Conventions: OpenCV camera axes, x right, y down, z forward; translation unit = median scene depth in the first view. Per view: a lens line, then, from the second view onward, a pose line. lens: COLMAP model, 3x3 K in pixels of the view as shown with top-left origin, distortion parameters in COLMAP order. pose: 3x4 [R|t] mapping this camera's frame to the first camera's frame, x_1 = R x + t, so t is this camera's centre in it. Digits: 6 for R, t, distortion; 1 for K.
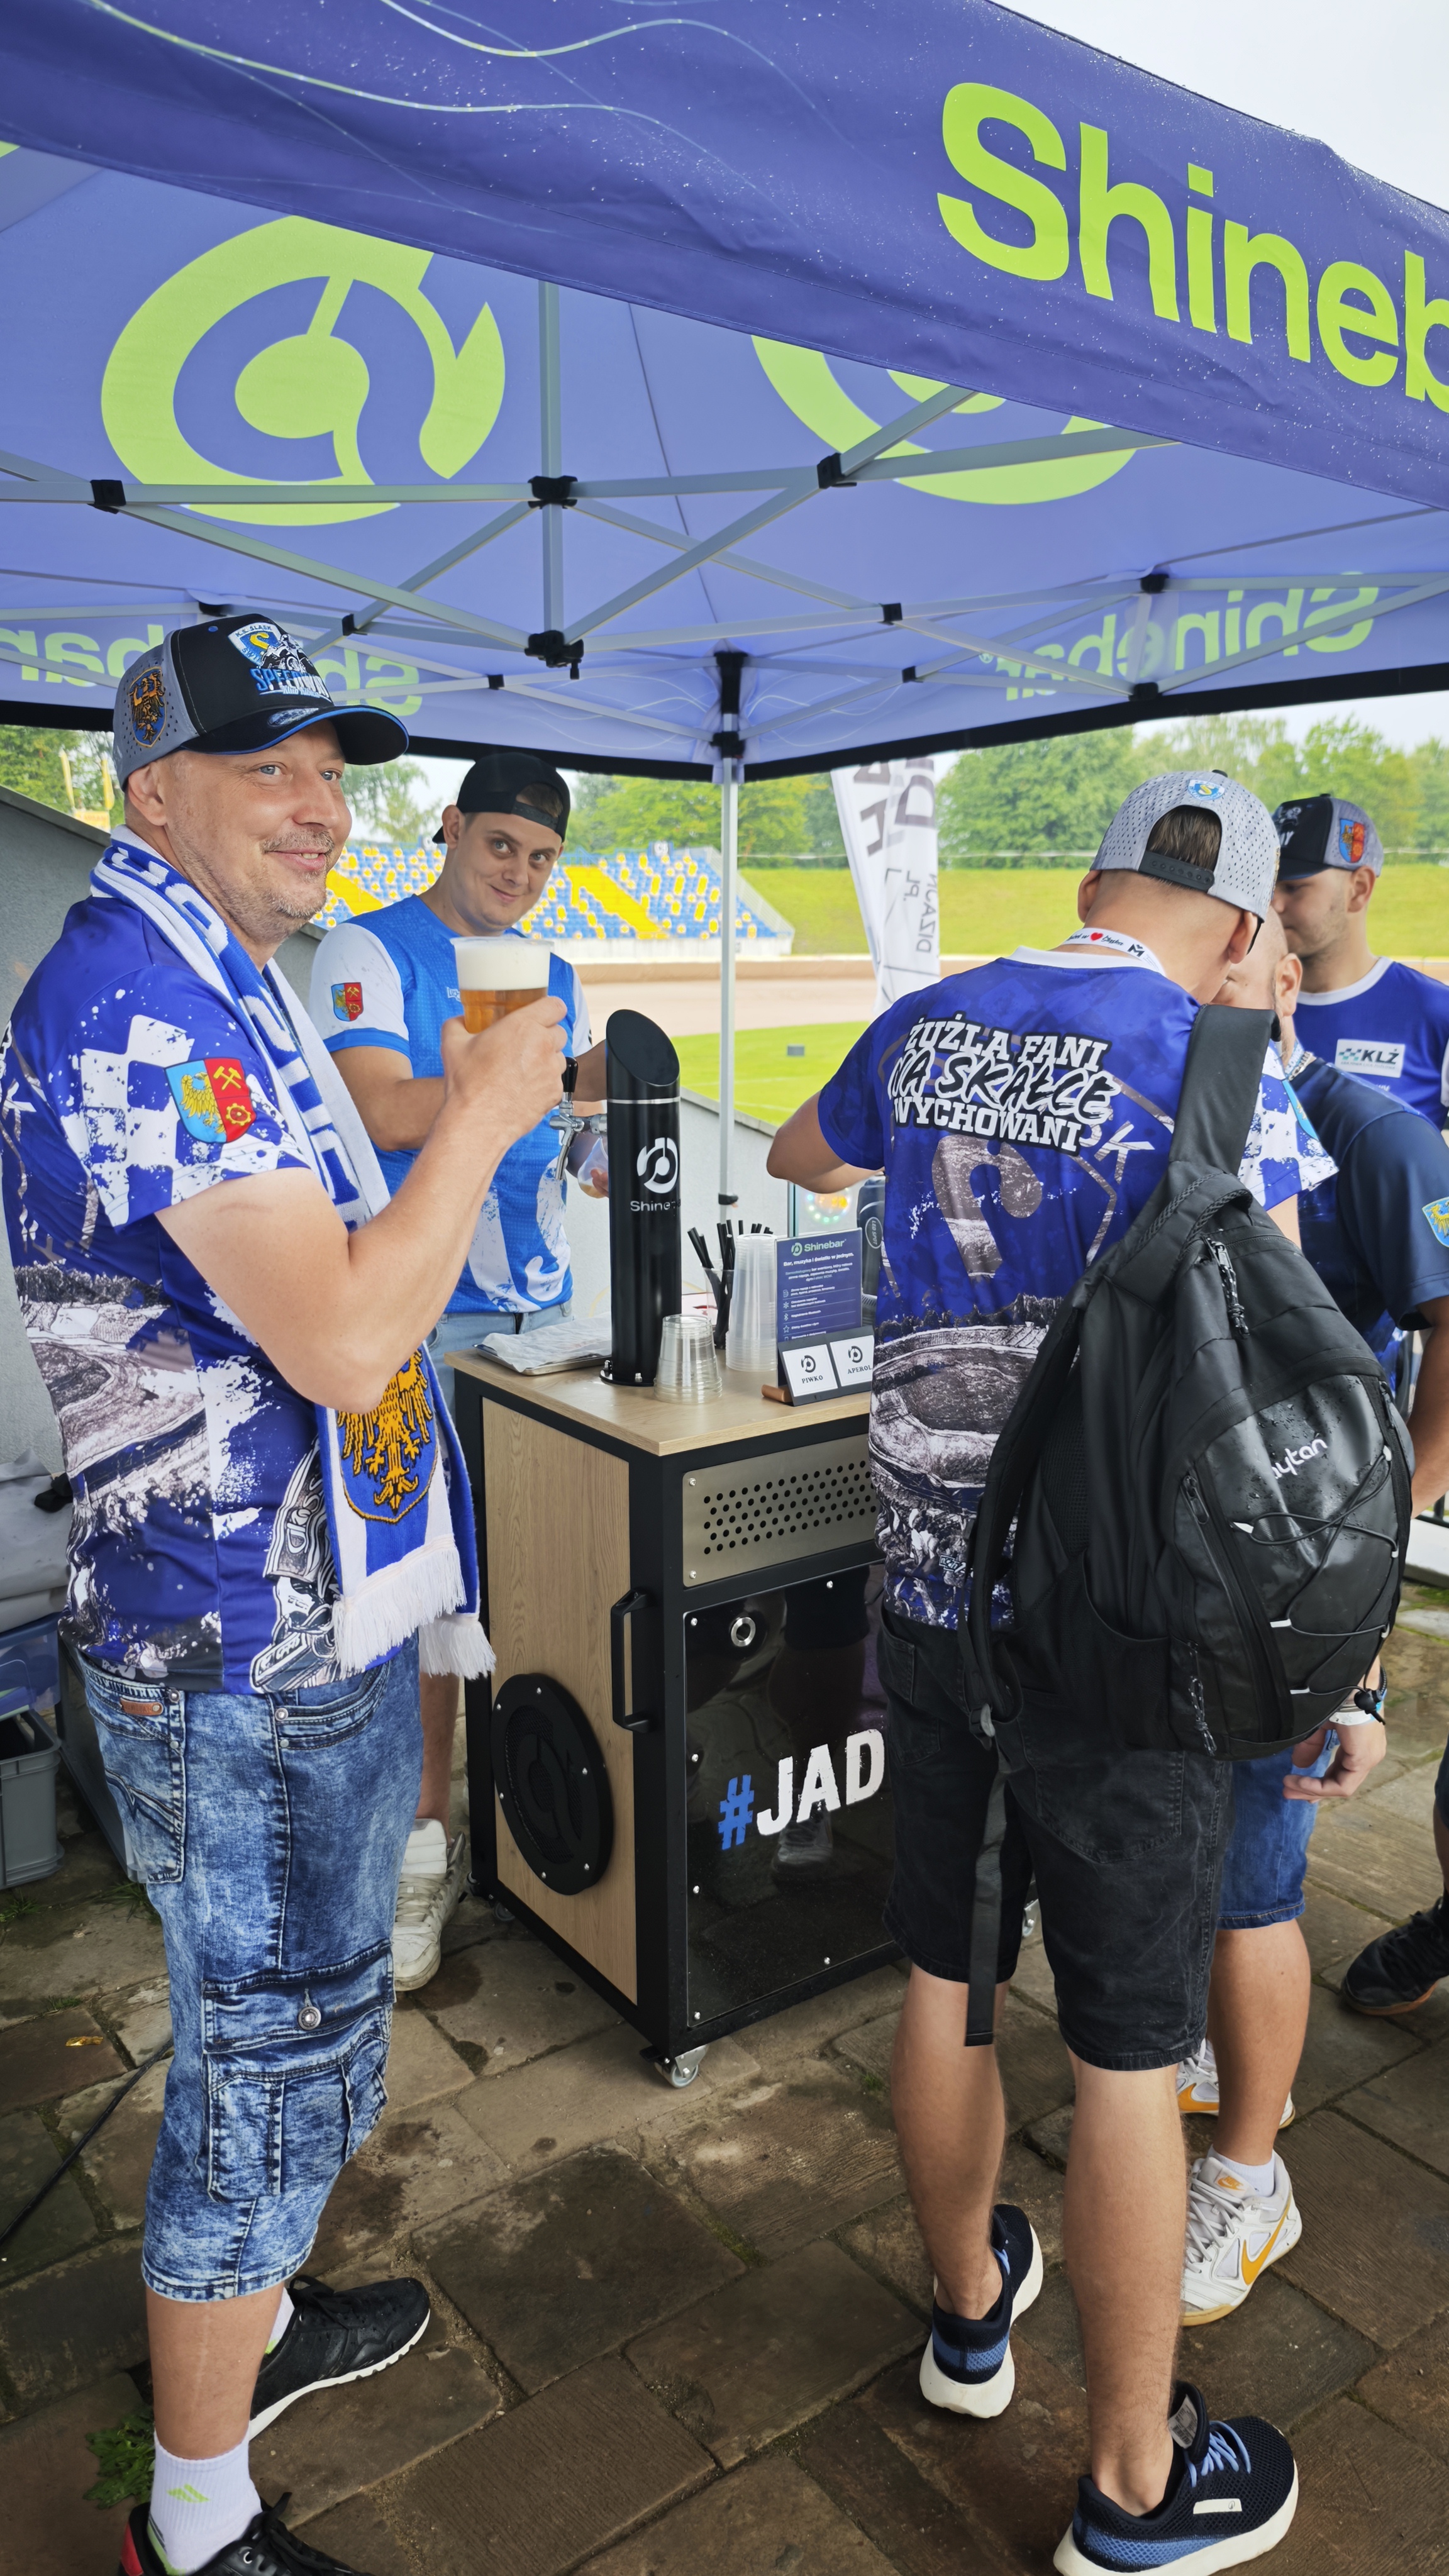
lens RADIAL K [[1706.3, 0, 724.5], [0, 1706.3, 1288.0], [0, 0, 1]] dist [0.033610, -0.005995]
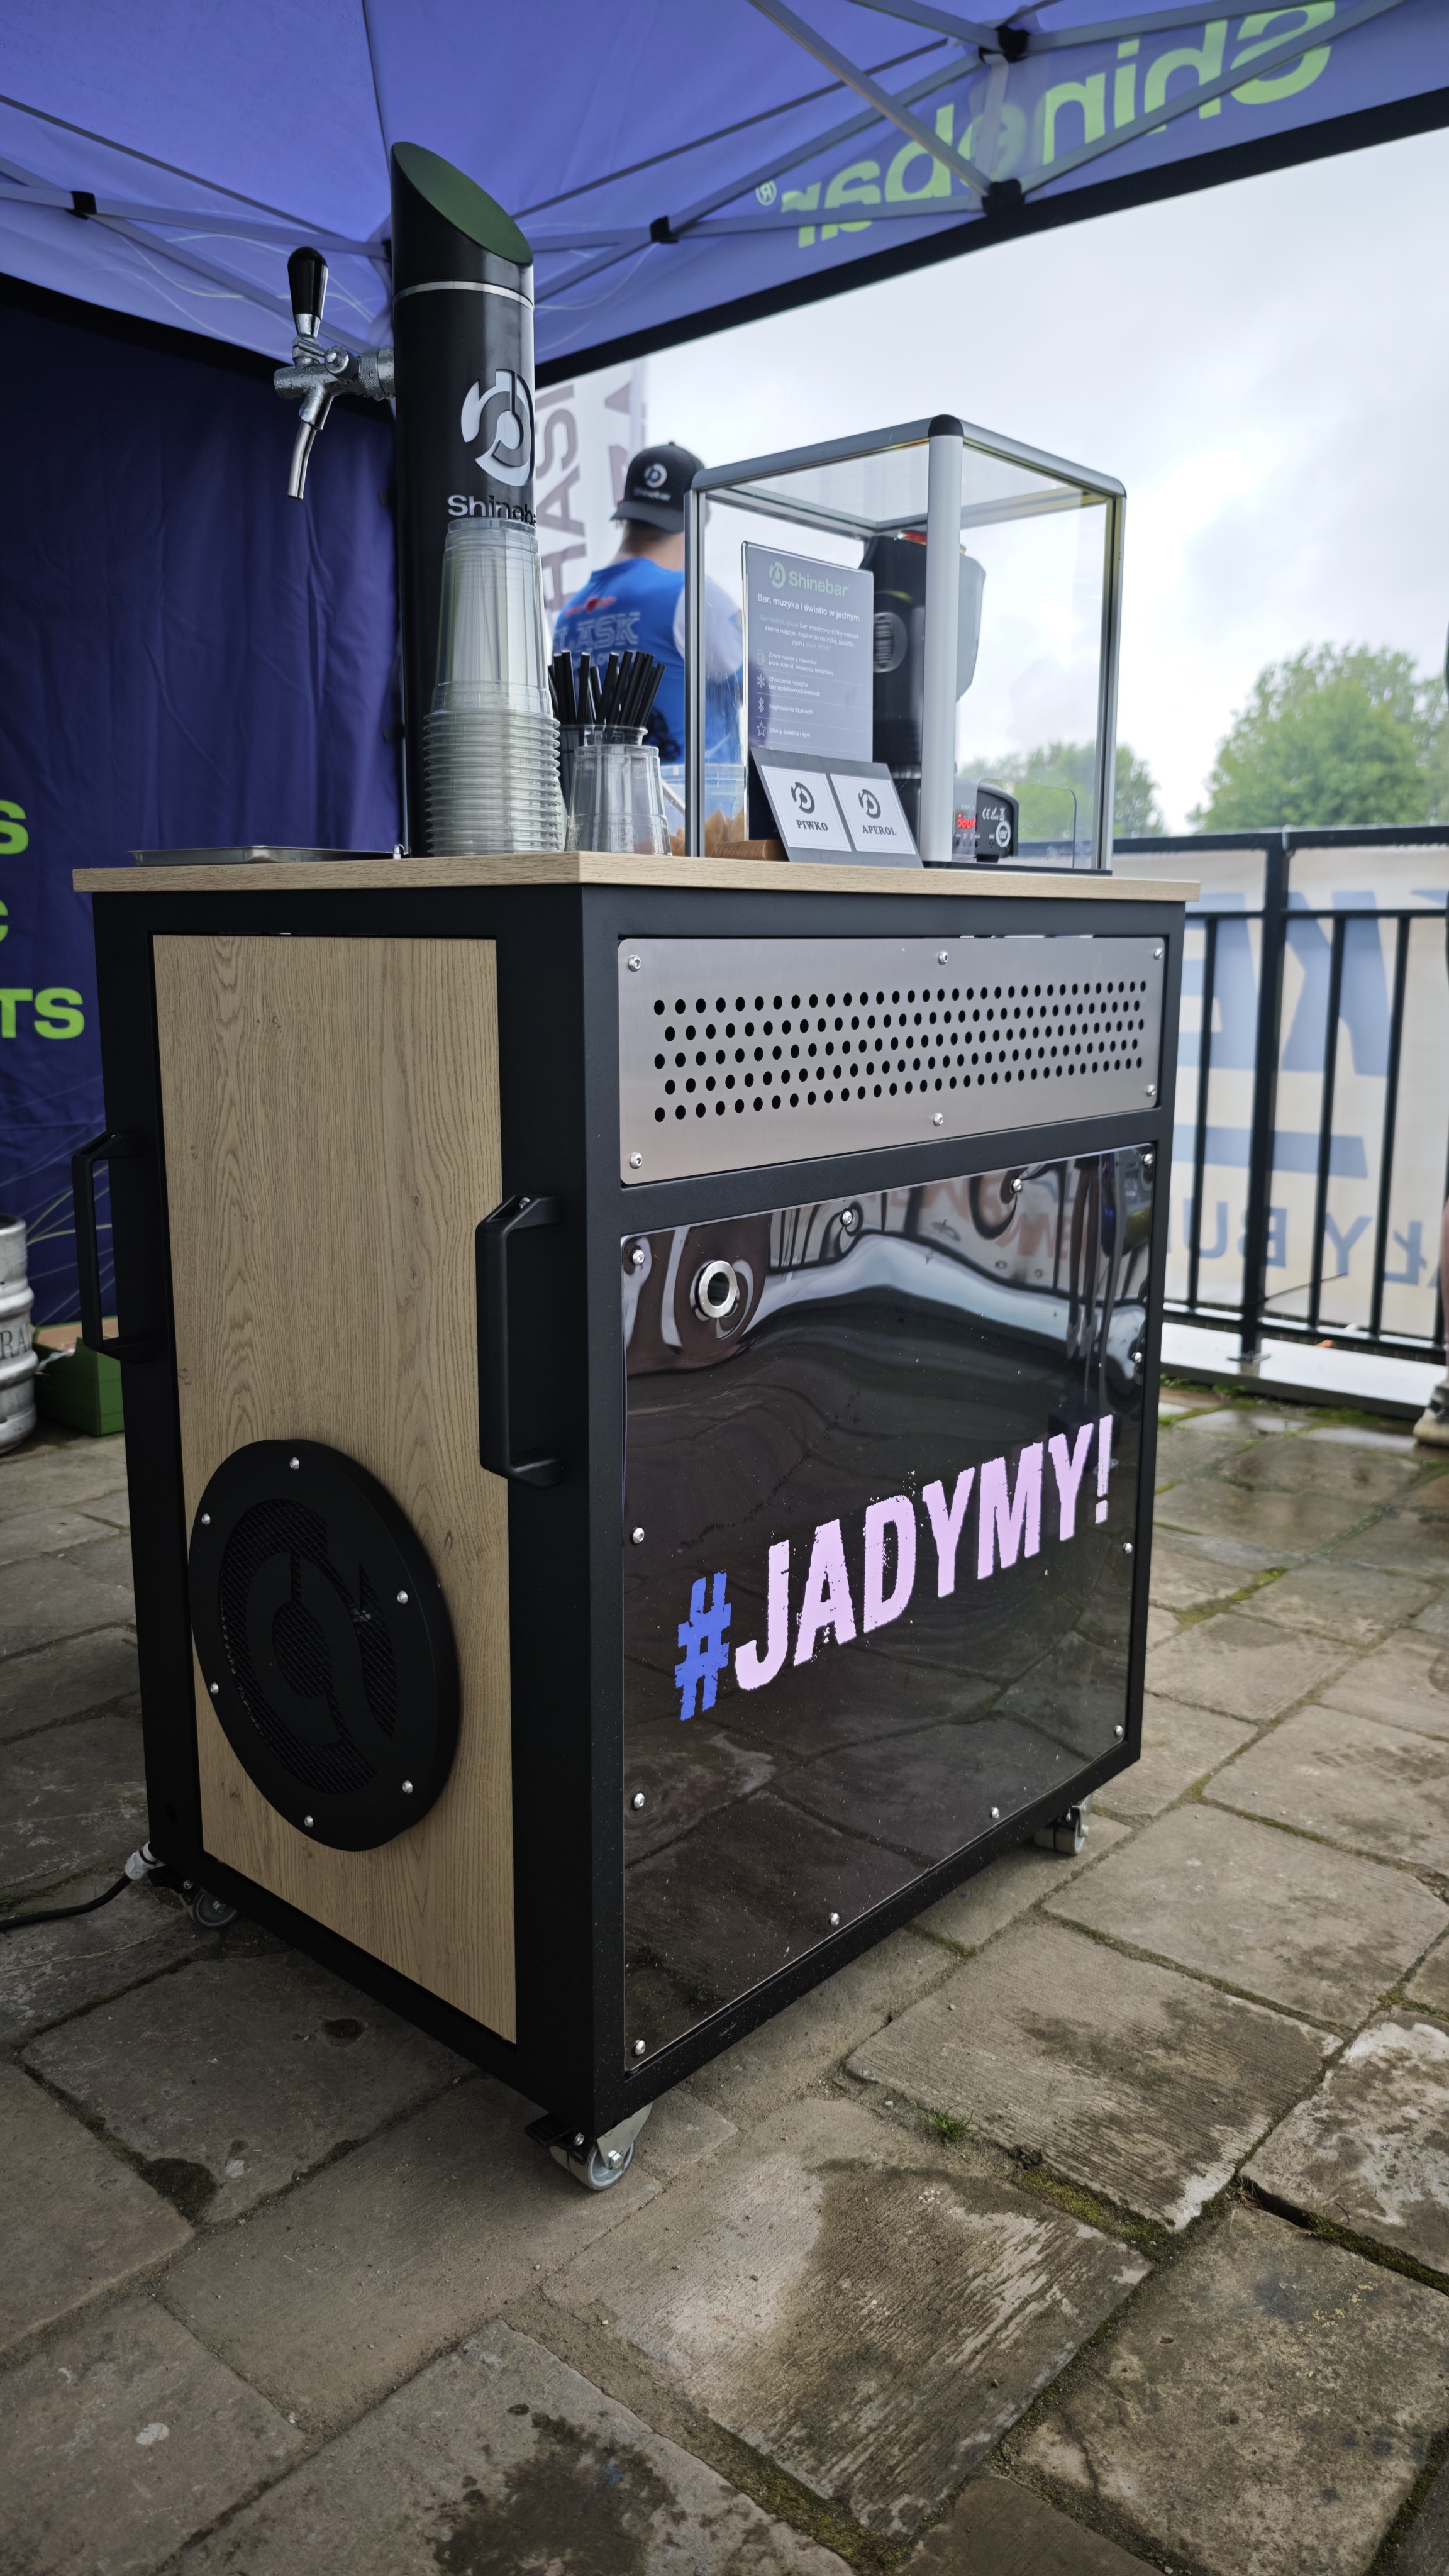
lens RADIAL K [[1636.5, 0, 658.7], [0, 1636.5, 1272.8], [0, 0, 1]] dist [0.039421, -0.039514]
pose [[0.975816, -0.033570, 0.216002, -0.107670], [0.039444, 0.998959, -0.022937, 0.196024], [-0.215007, 0.030902, 0.976124, 0.491122]]
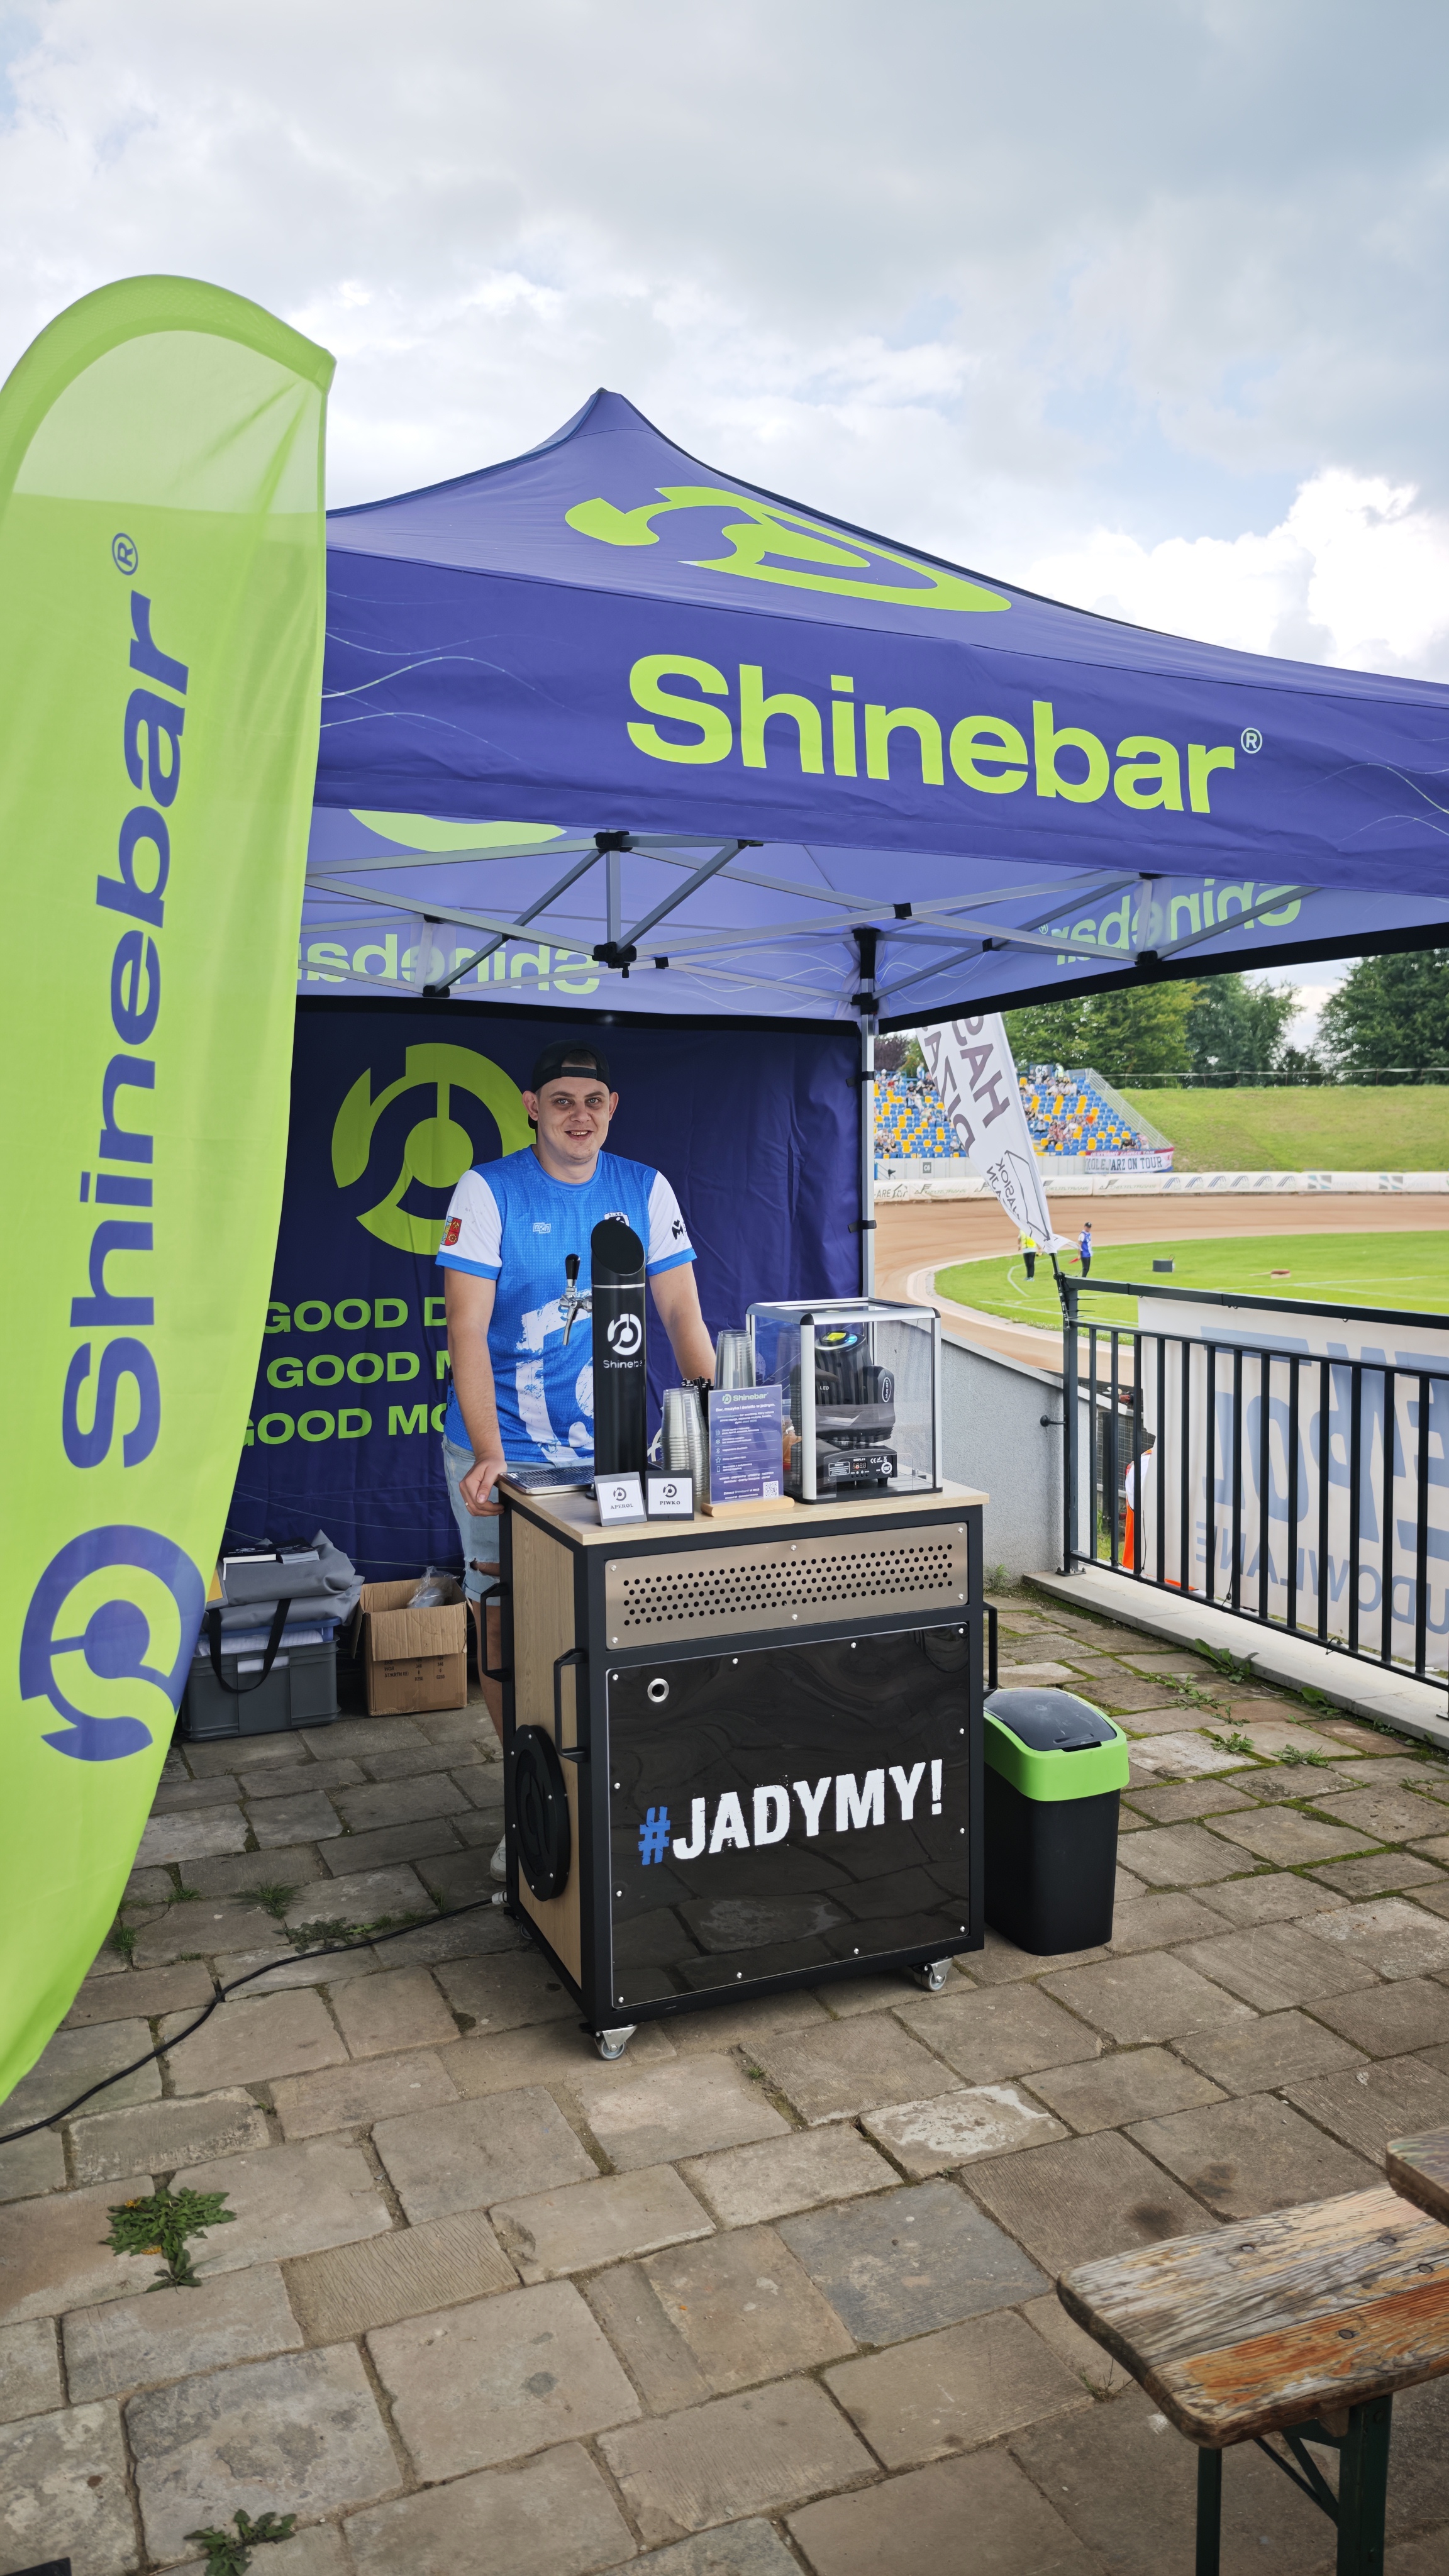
lens RADIAL K [[1706.3, 0, 724.5], [0, 1706.3, 1288.0], [0, 0, 1]] dist [0.033610, -0.005995]
pose [[0.973055, 0.006947, -0.230469, 0.339499], [-0.035816, 0.991968, -0.121314, 0.050477], [0.227776, 0.126300, 0.965488, -0.270897]]
